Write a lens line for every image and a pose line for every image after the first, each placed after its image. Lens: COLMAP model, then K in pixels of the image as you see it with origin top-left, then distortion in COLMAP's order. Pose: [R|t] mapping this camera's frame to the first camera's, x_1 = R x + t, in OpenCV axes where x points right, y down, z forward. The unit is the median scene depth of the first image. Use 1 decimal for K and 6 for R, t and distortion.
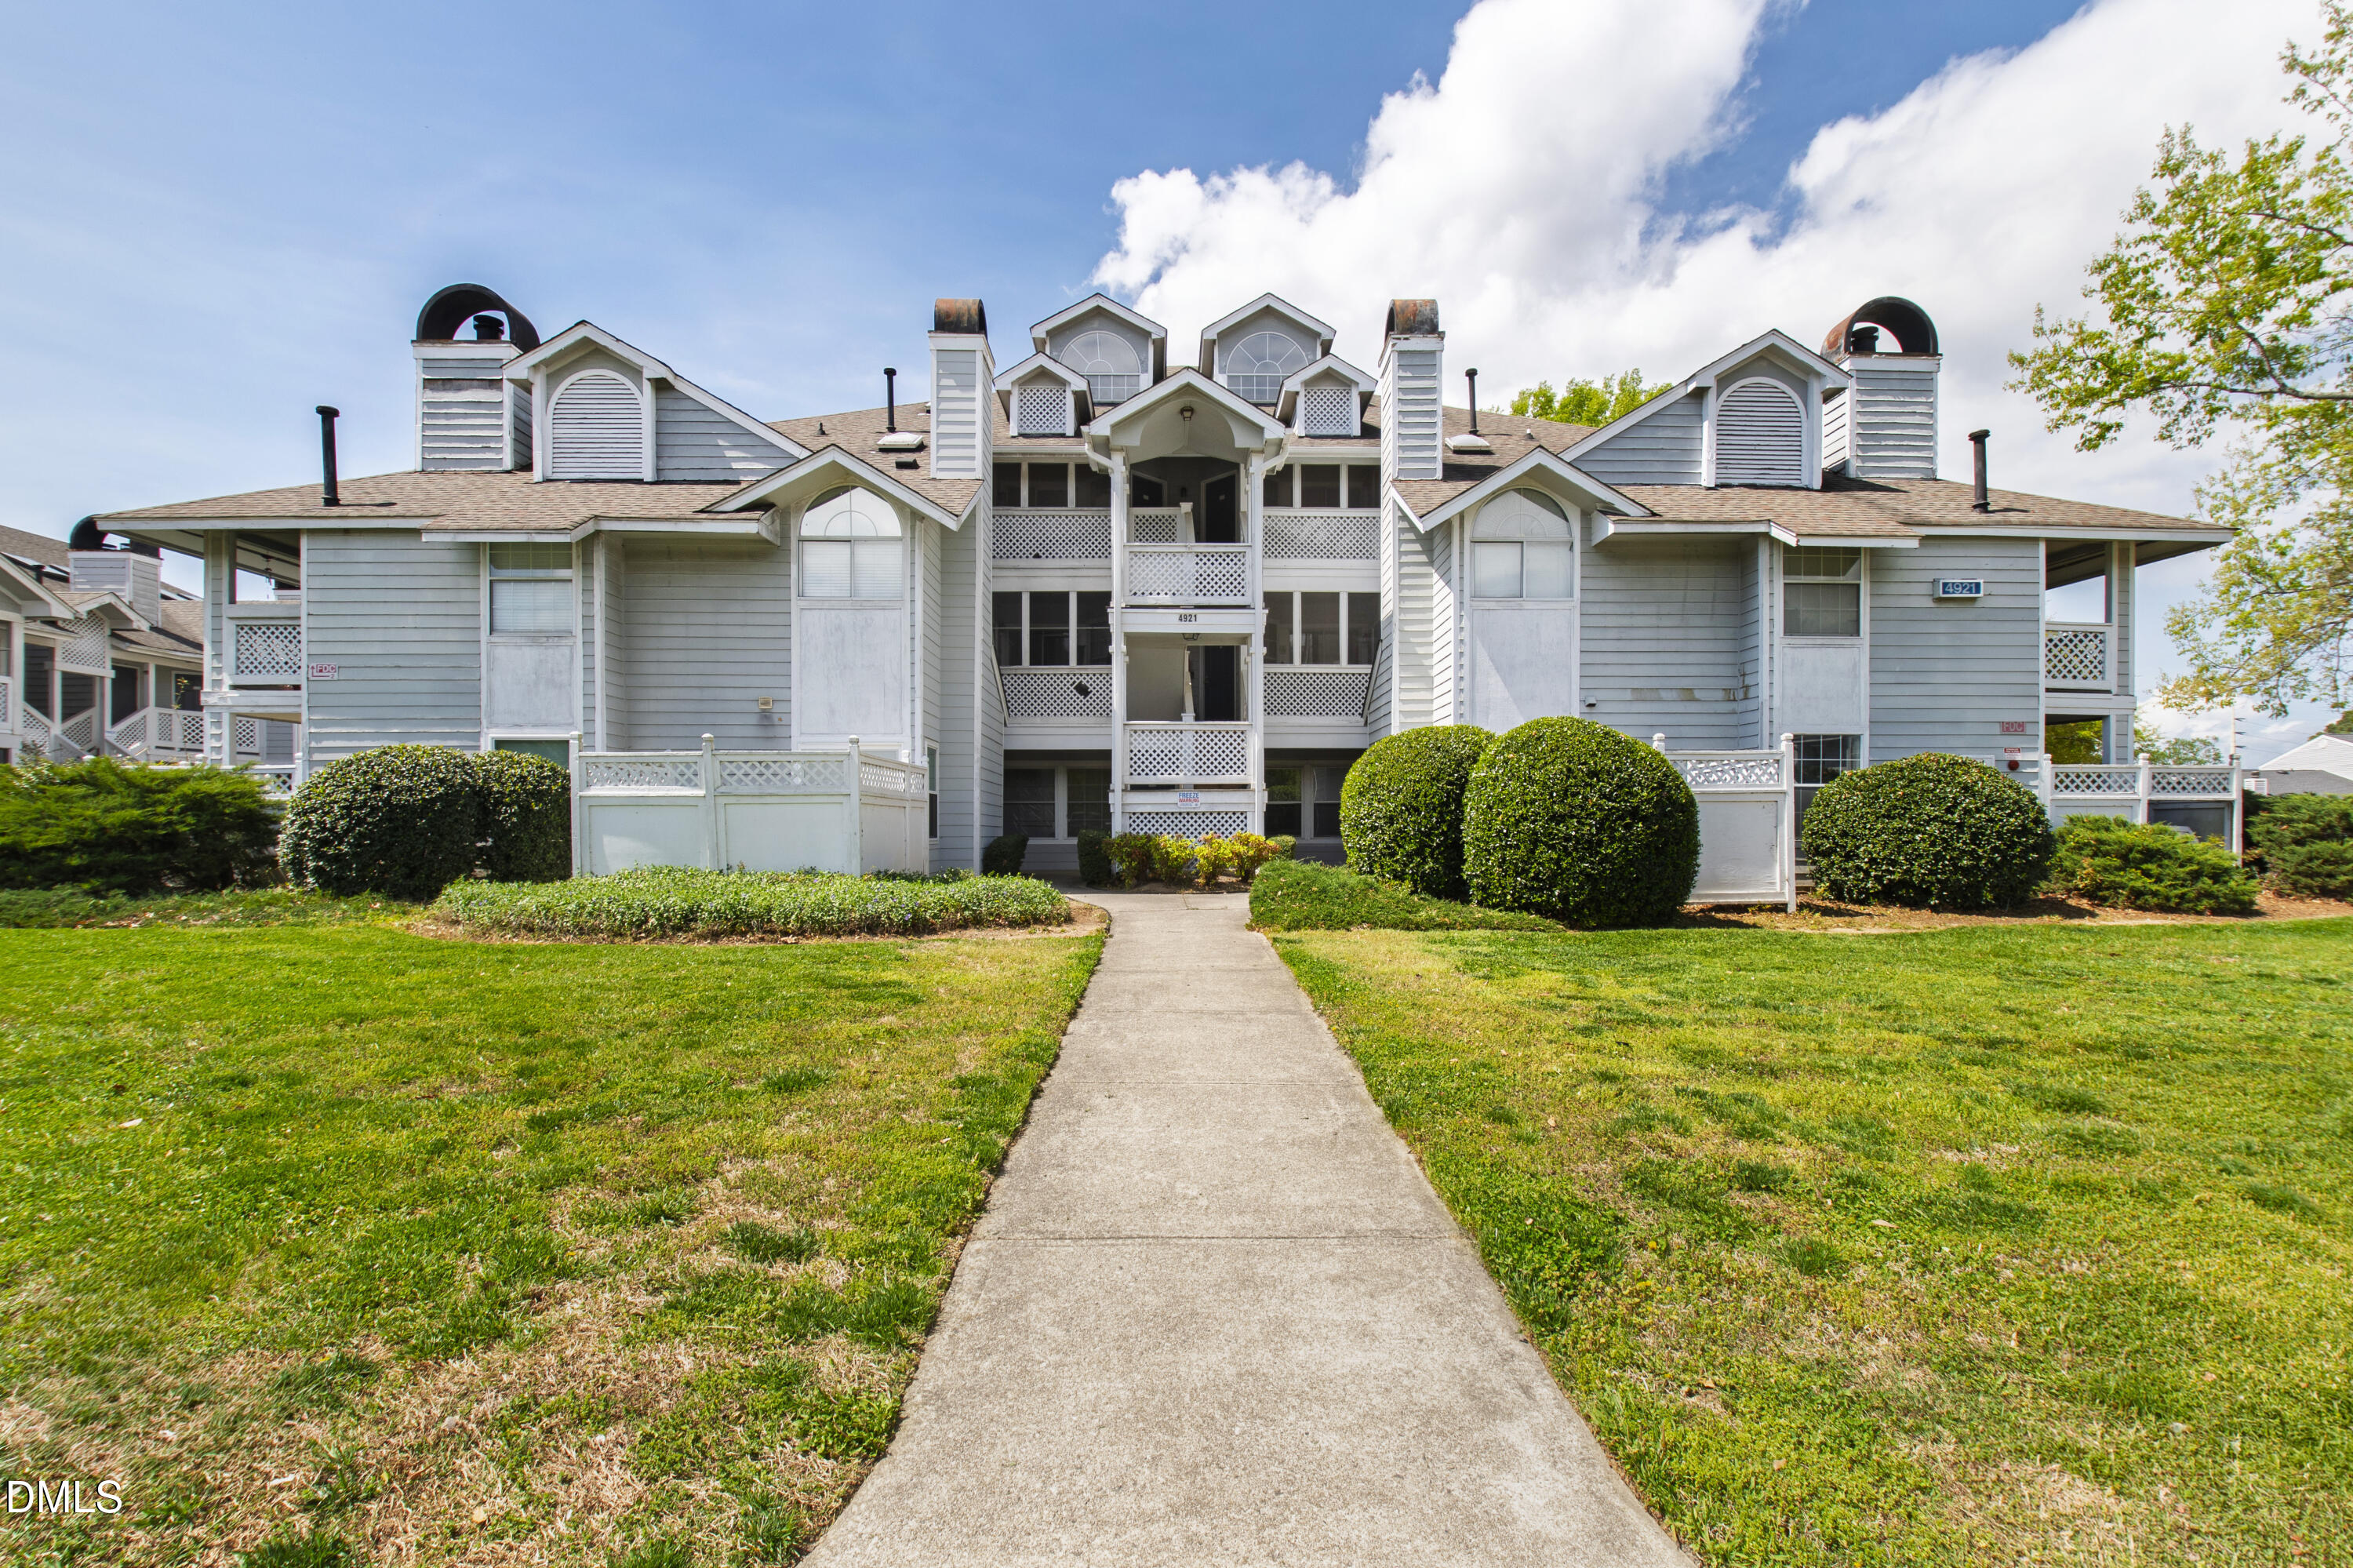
lens RADIAL K [[1036.2, 0, 1180.0], [0, 1036.2, 829.5], [0, 0, 1]] dist [-0.000619, -0.004482]
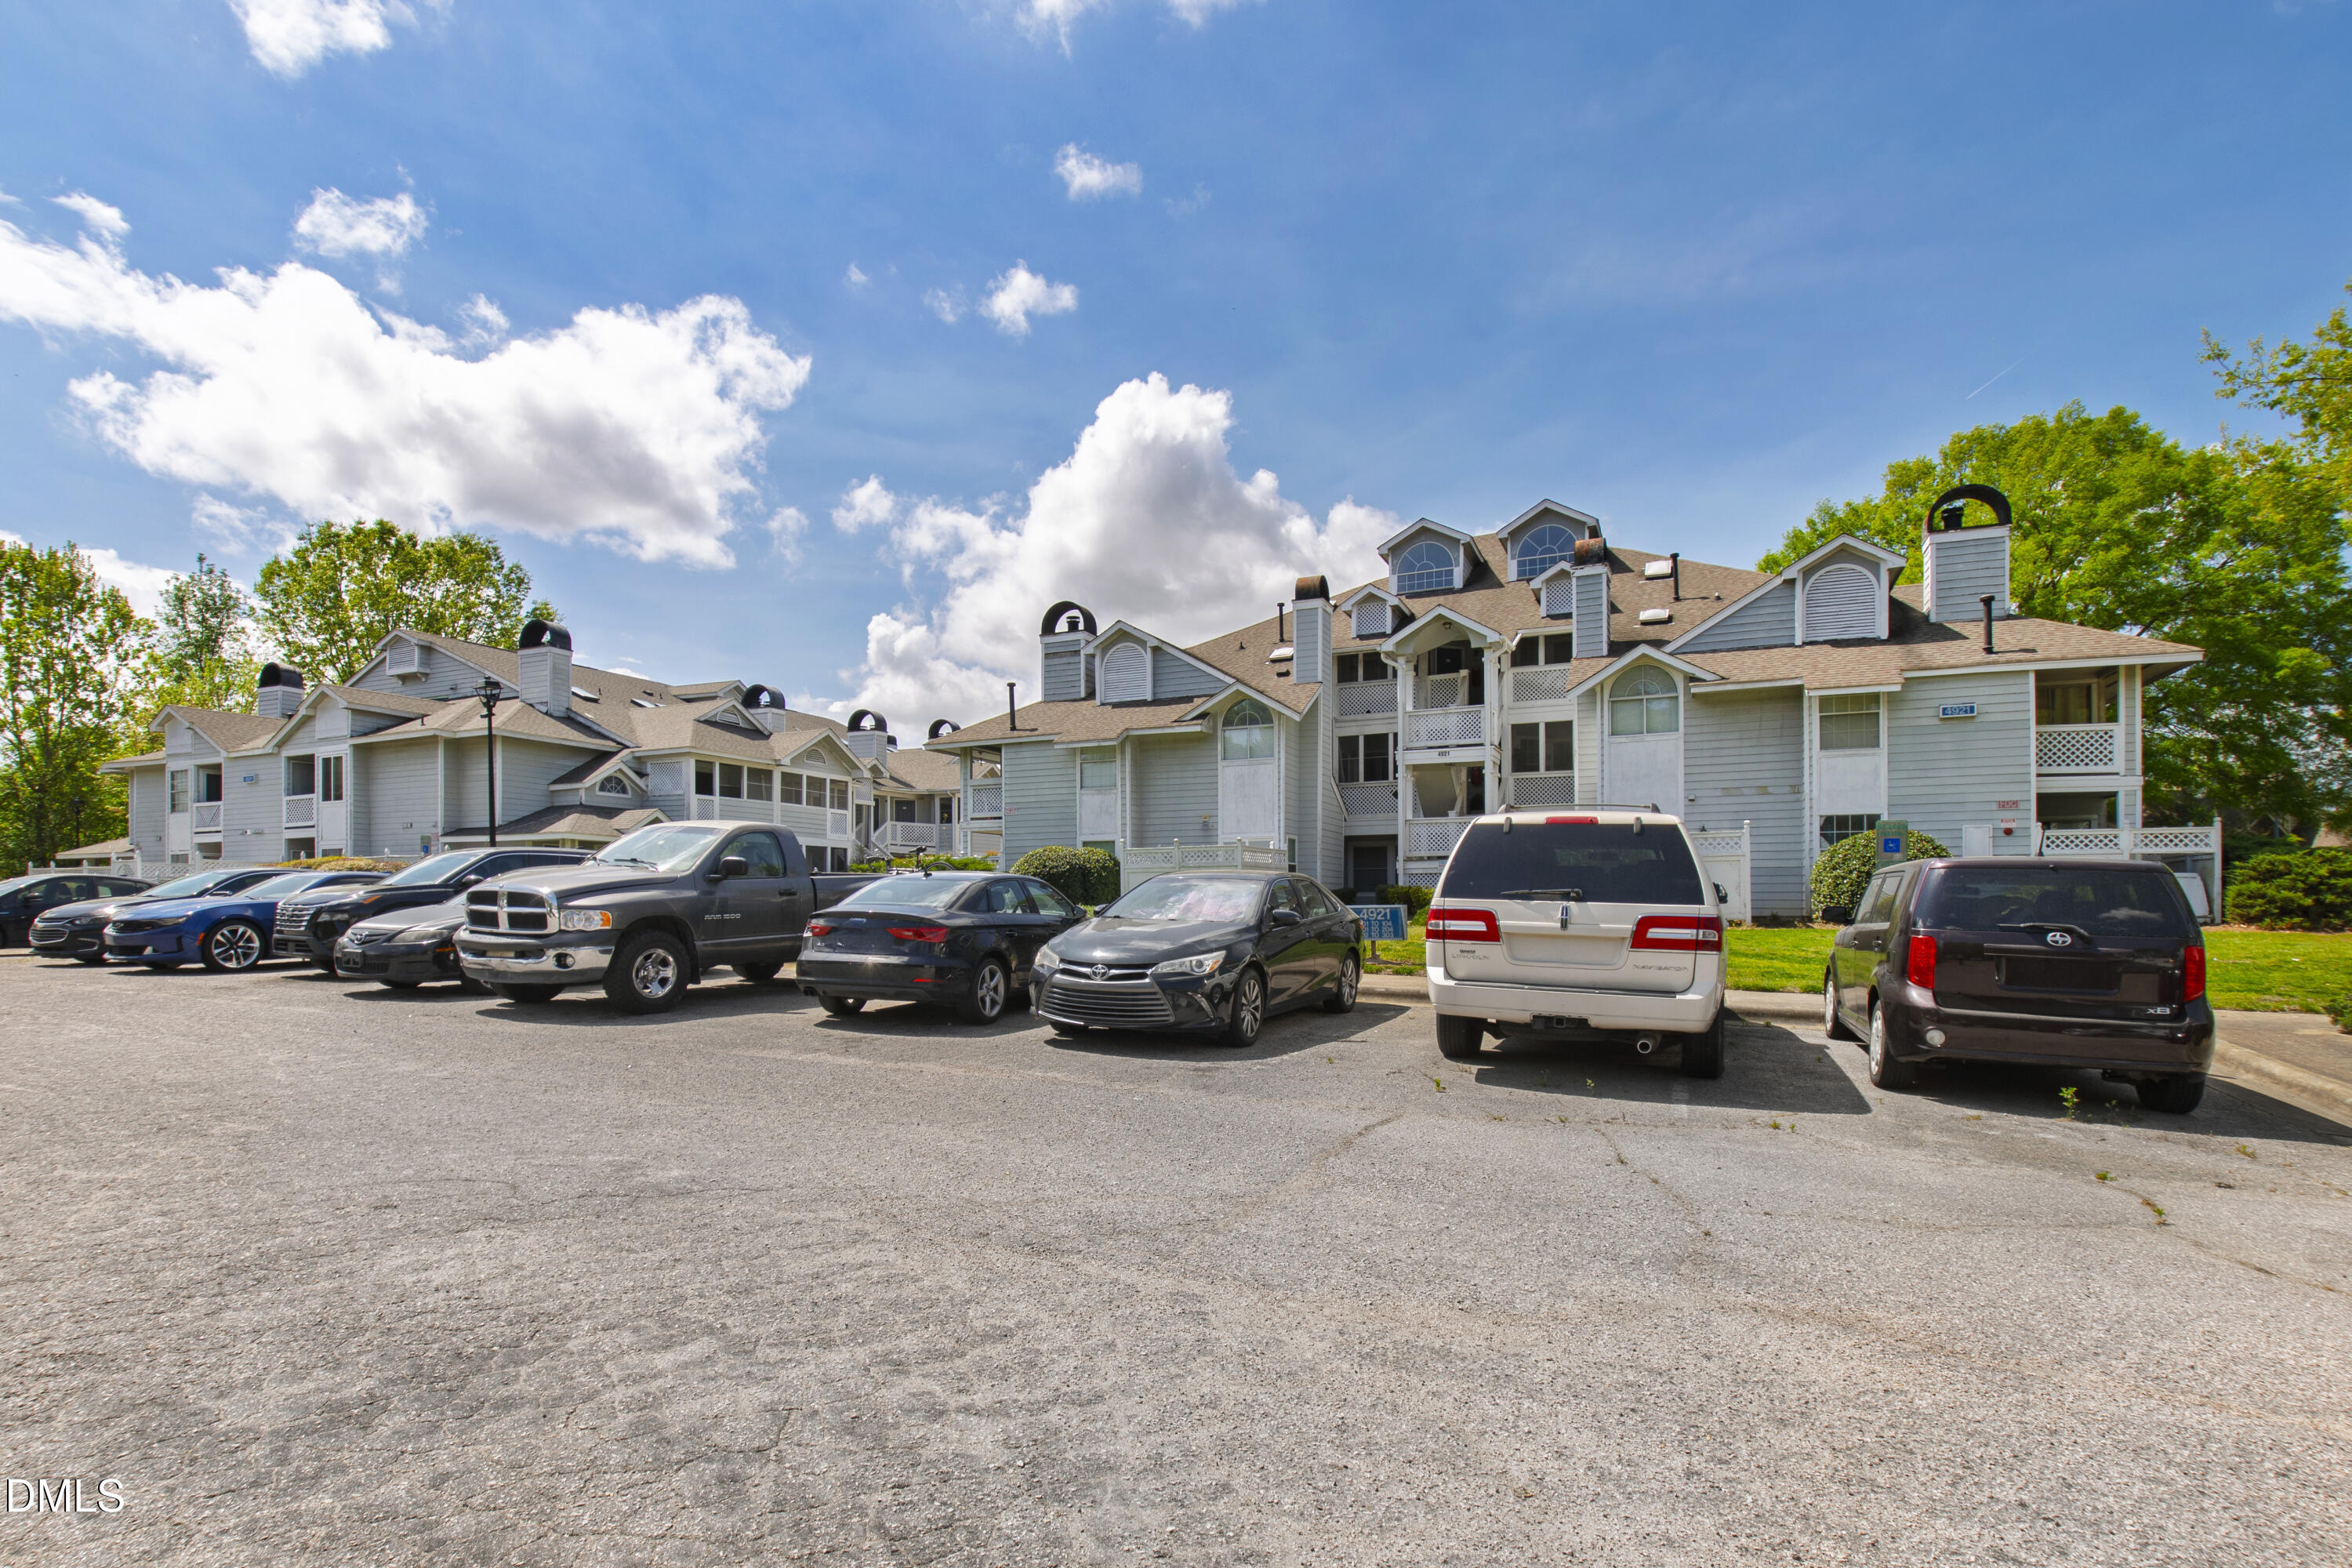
lens RADIAL K [[1037.9, 0, 1192.2], [0, 1037.9, 813.4], [0, 0, 1]] dist [0.012022, -0.000307]
pose [[0.911135, -0.037672, -0.410383, 0.346258], [0.004508, 0.996665, -0.081482, 0.023522], [0.412084, 0.072391, 0.908265, -0.712524]]
